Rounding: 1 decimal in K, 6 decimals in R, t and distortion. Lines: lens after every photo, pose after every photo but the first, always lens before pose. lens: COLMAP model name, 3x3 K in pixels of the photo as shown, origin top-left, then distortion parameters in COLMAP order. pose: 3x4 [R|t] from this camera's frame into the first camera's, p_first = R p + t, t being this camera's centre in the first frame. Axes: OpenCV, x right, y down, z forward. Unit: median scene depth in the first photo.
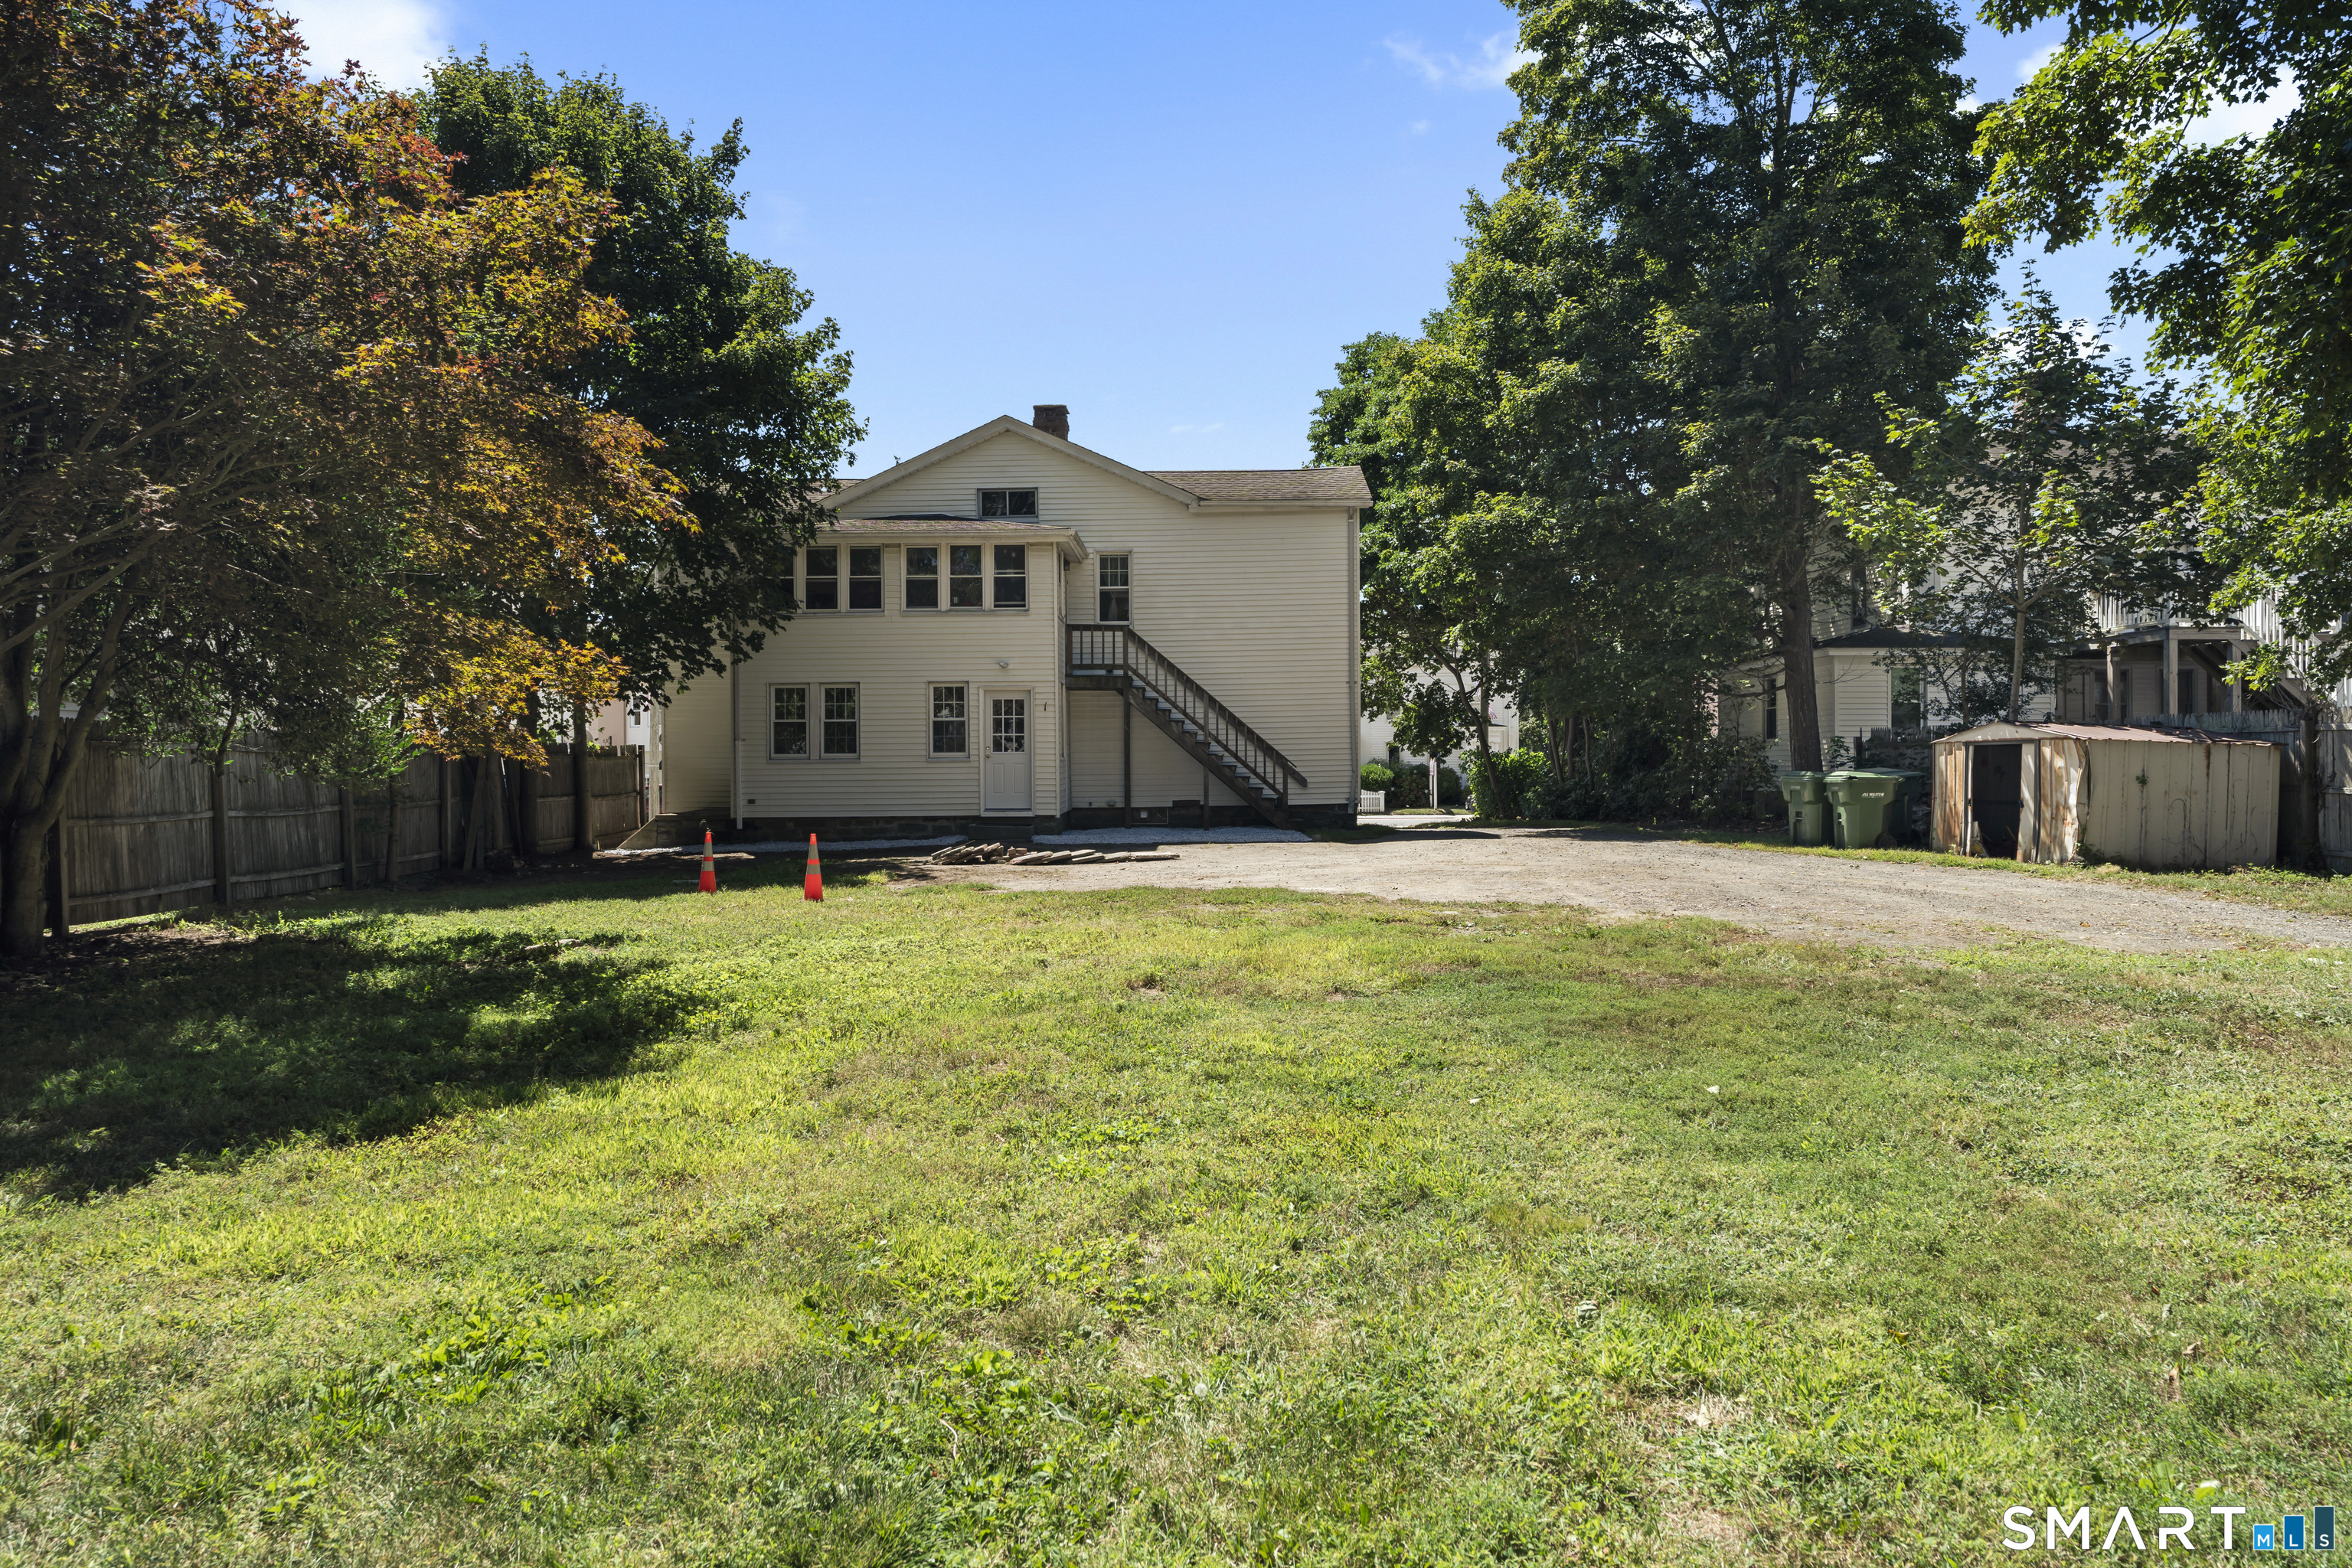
lens RADIAL K [[1426.0, 0, 1176.0], [0, 1426.0, 784.0], [0, 0, 1]] dist [0.000130, 0.000537]
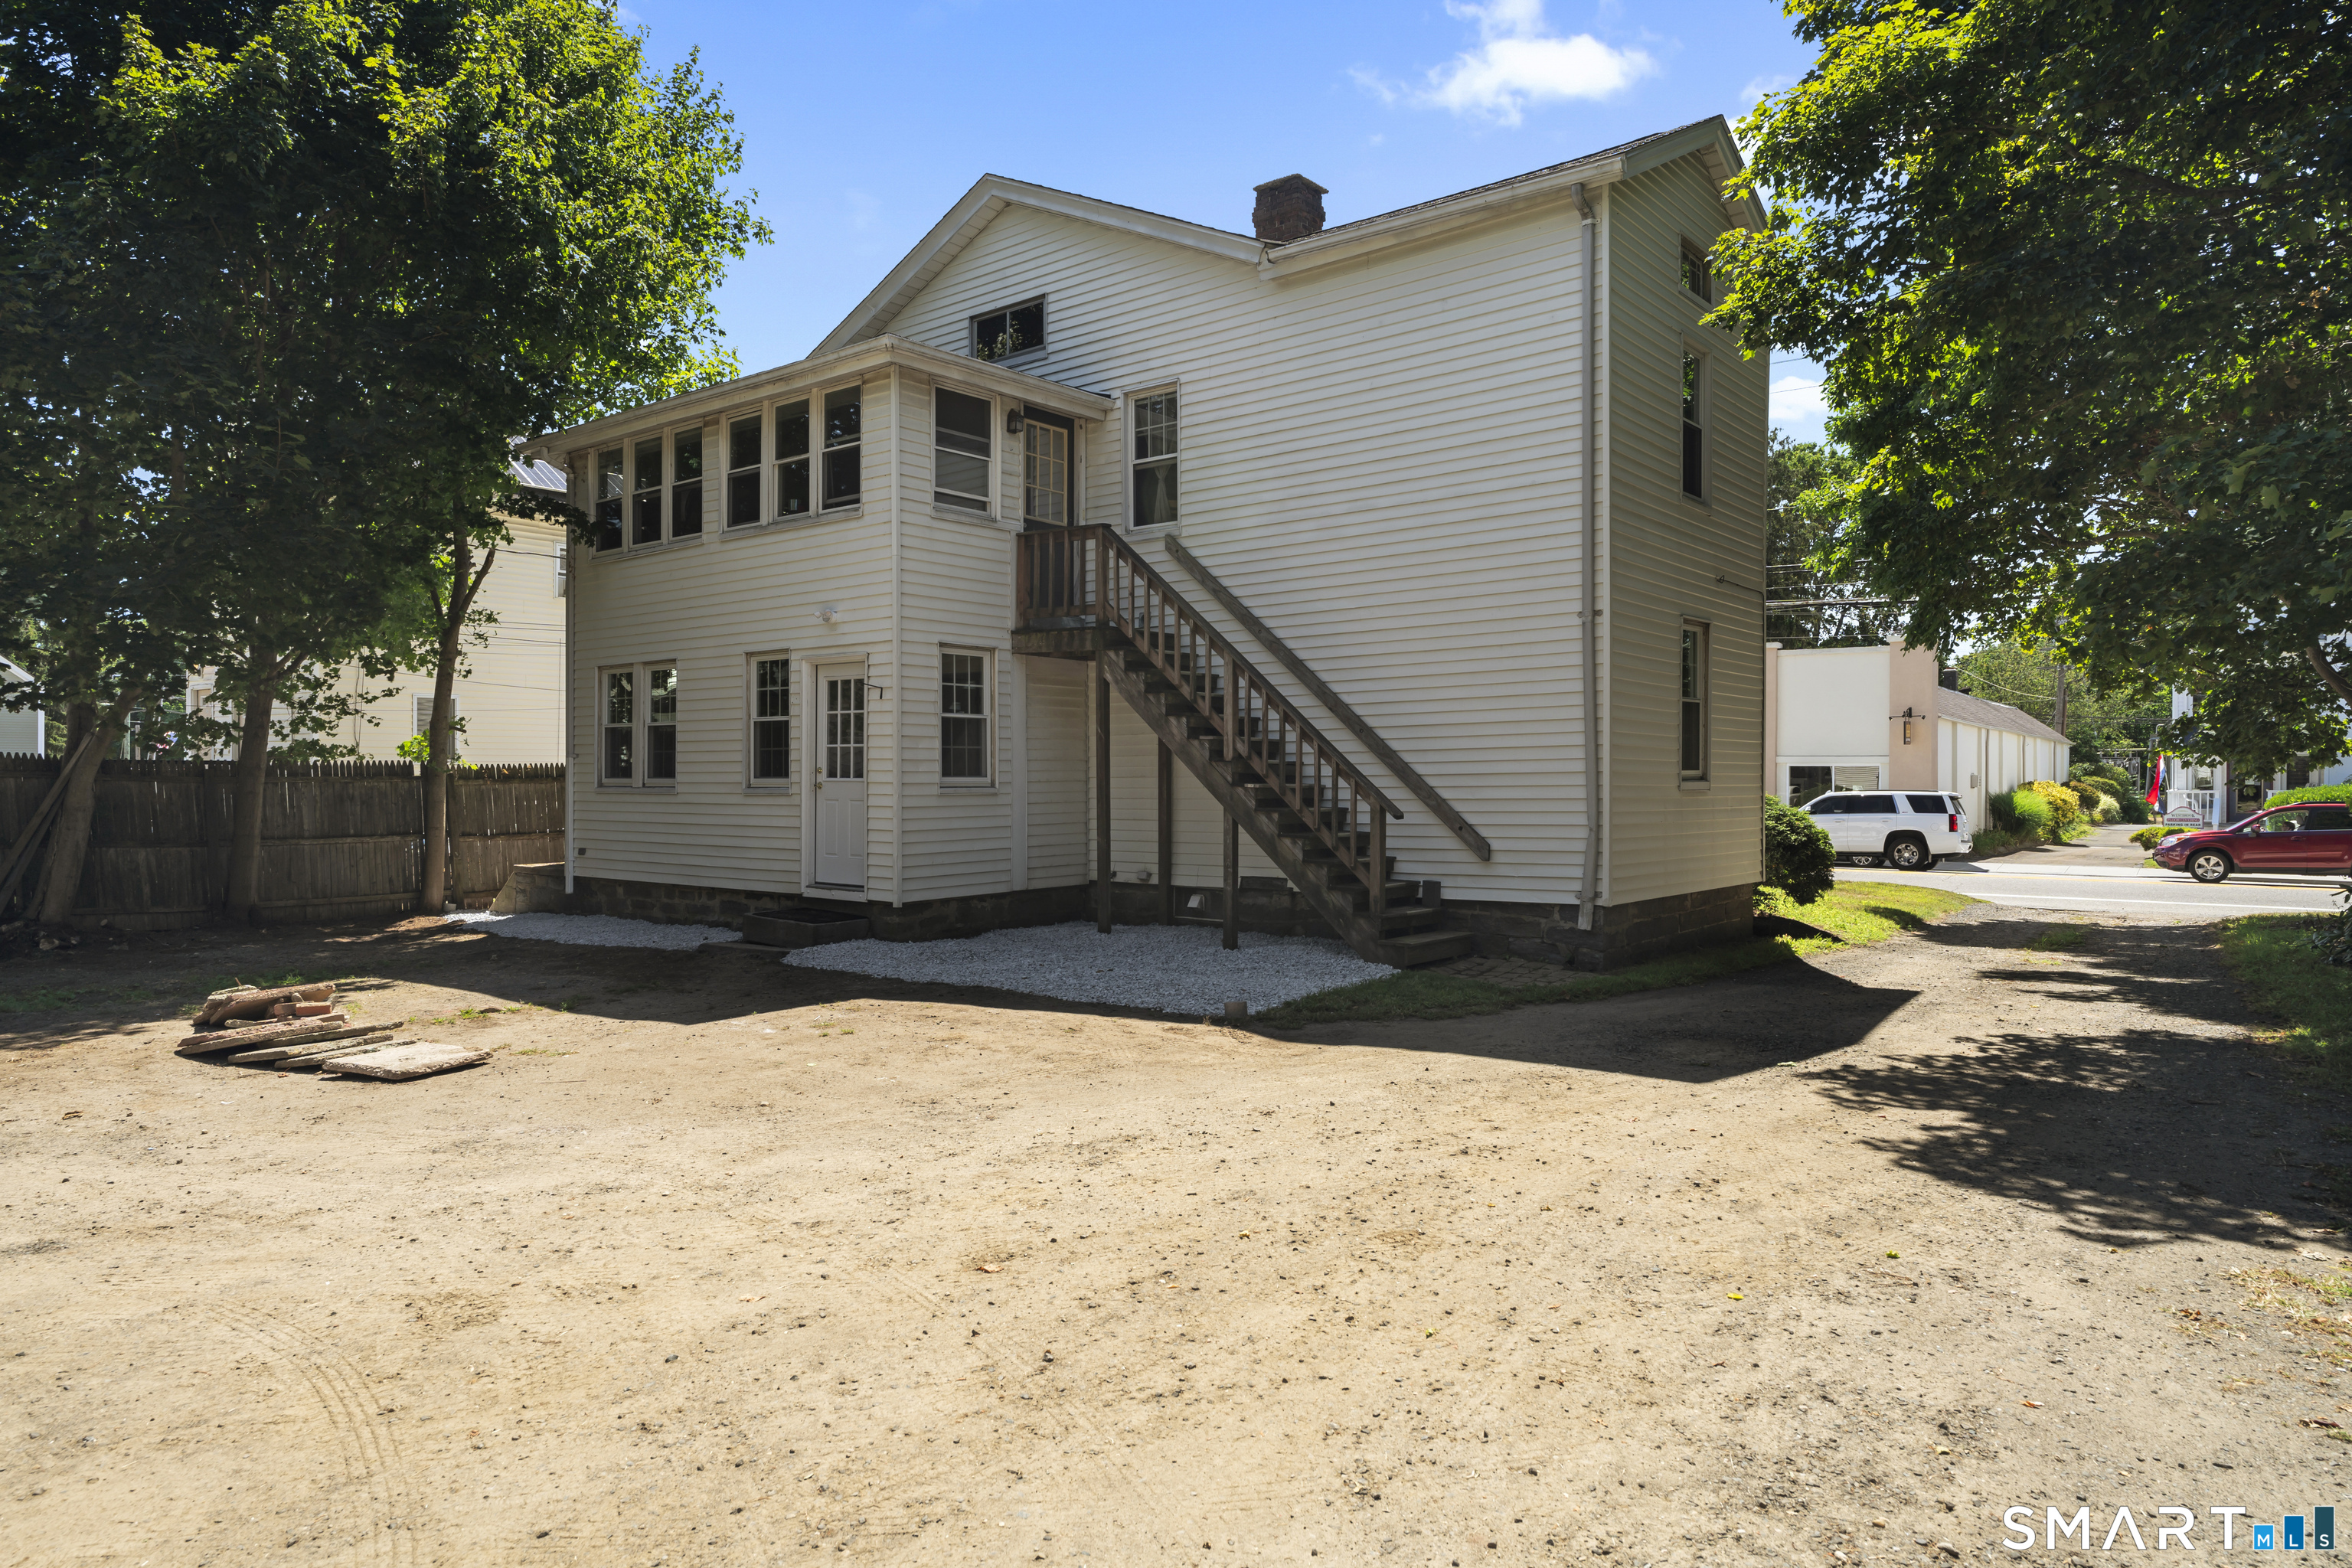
lens RADIAL K [[1426.0, 0, 1176.0], [0, 1426.0, 784.0], [0, 0, 1]] dist [0.000130, 0.000537]
pose [[0.785733, 0.010751, -0.618473, 0.310528], [-0.014318, 0.999897, -0.000809, -0.021599], [0.618401, 0.009491, 0.785806, 0.657879]]
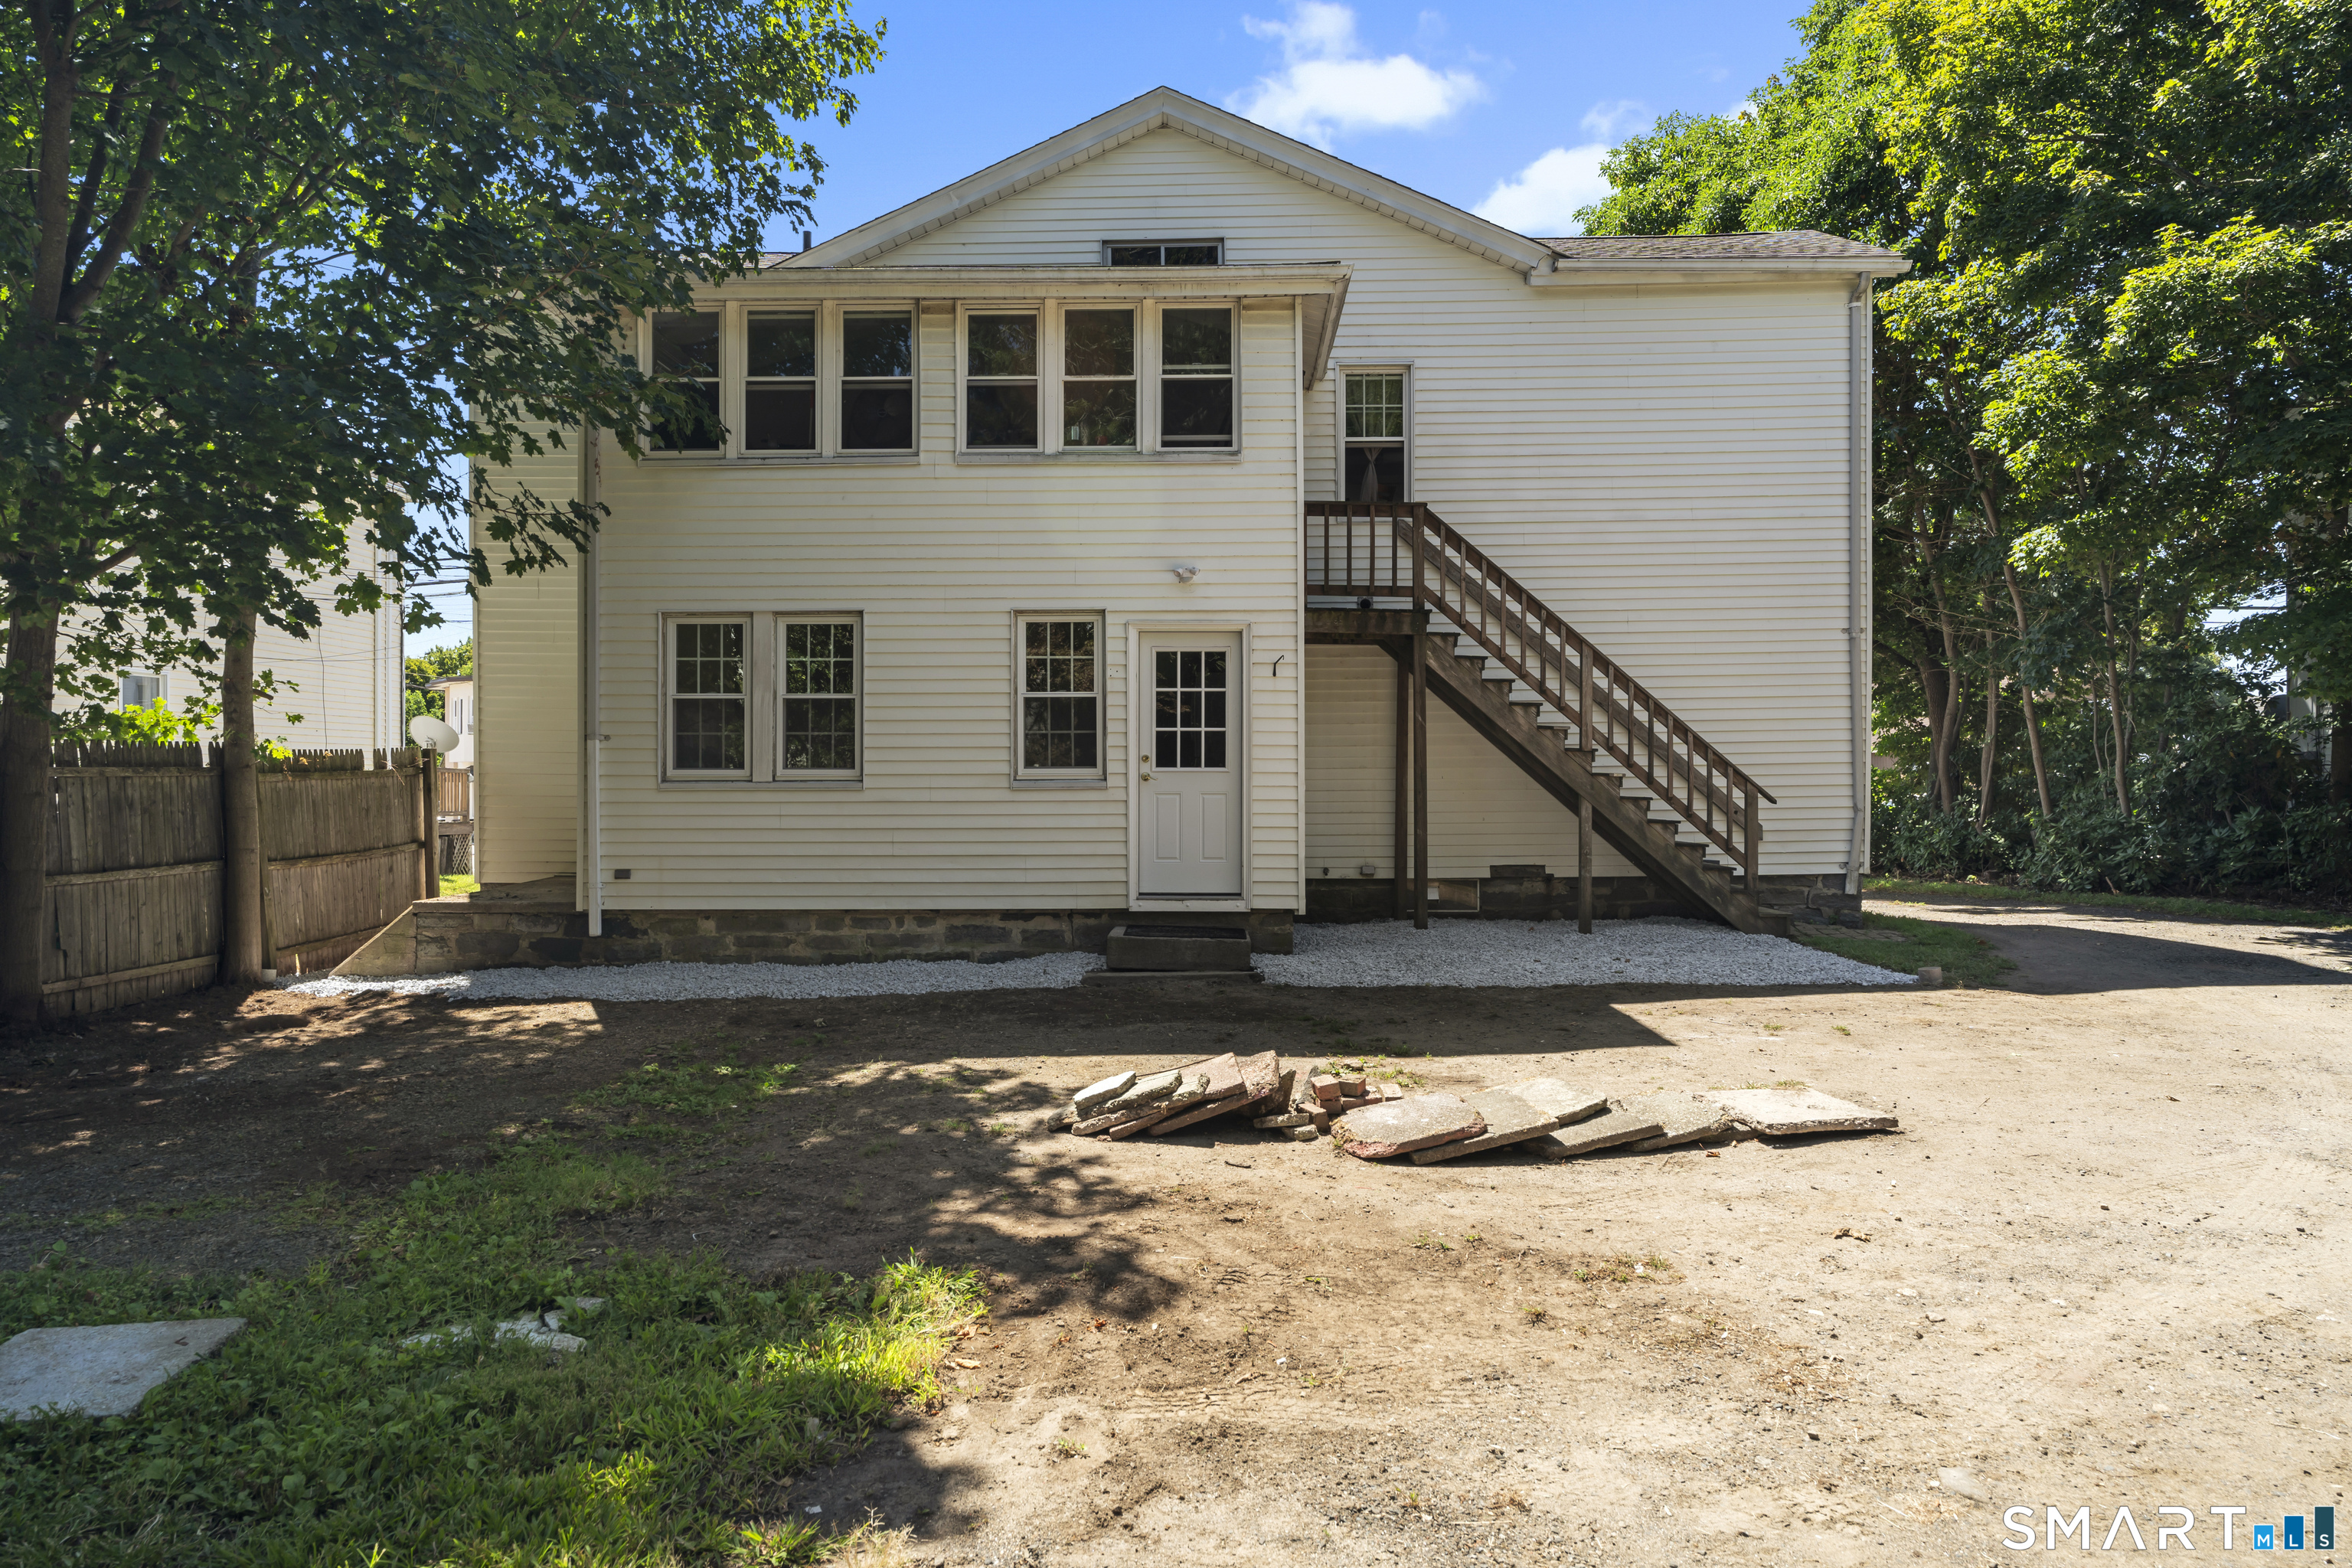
lens RADIAL K [[1426.0, 0, 1176.0], [0, 1426.0, 784.0], [0, 0, 1]] dist [0.000130, 0.000537]
pose [[0.999911, 0.005936, -0.011941, -0.116654], [-0.006013, 0.999961, -0.006436, -0.014464], [0.011902, 0.006507, 0.999908, 0.548565]]
